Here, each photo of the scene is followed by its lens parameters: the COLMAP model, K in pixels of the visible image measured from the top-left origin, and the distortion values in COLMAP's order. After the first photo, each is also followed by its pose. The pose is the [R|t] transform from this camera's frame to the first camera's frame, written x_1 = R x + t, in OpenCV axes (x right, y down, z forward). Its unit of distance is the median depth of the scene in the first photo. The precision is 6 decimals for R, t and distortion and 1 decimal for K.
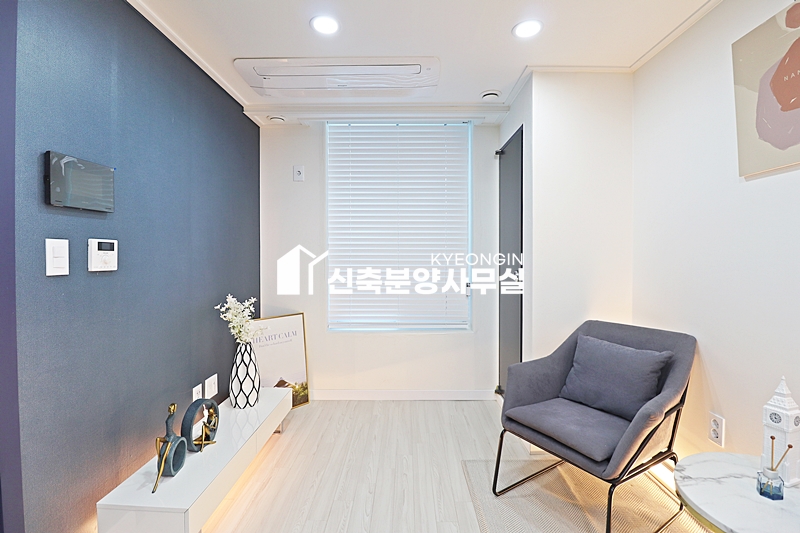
lens RADIAL K [[371.0, 0, 399.7], [0, 371.0, 260.4], [0, 0, 1]] dist [-0.000460, -0.011952]
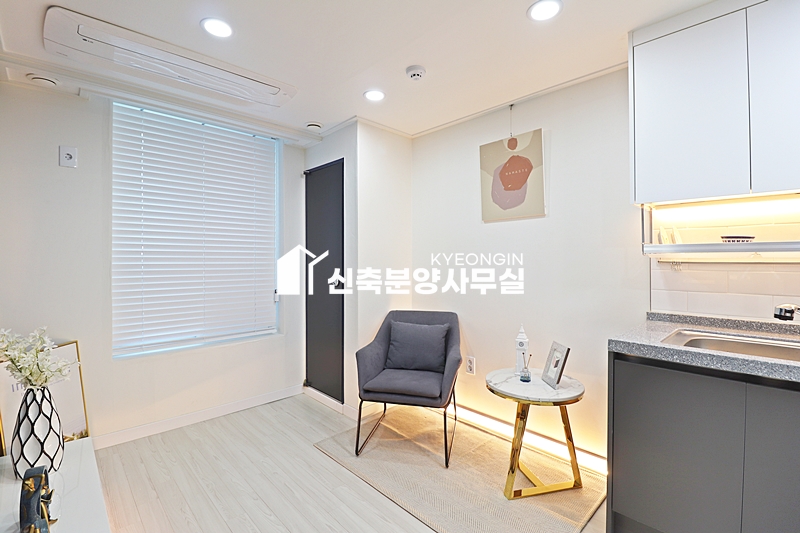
lens RADIAL K [[371.0, 0, 399.7], [0, 371.0, 260.4], [0, 0, 1]] dist [-0.000460, -0.011952]
pose [[0.711885, -0.000772, 0.702295, -0.464381], [0.010268, 0.999904, -0.009308, -0.014078], [-0.702221, 0.013837, 0.711825, -0.008128]]
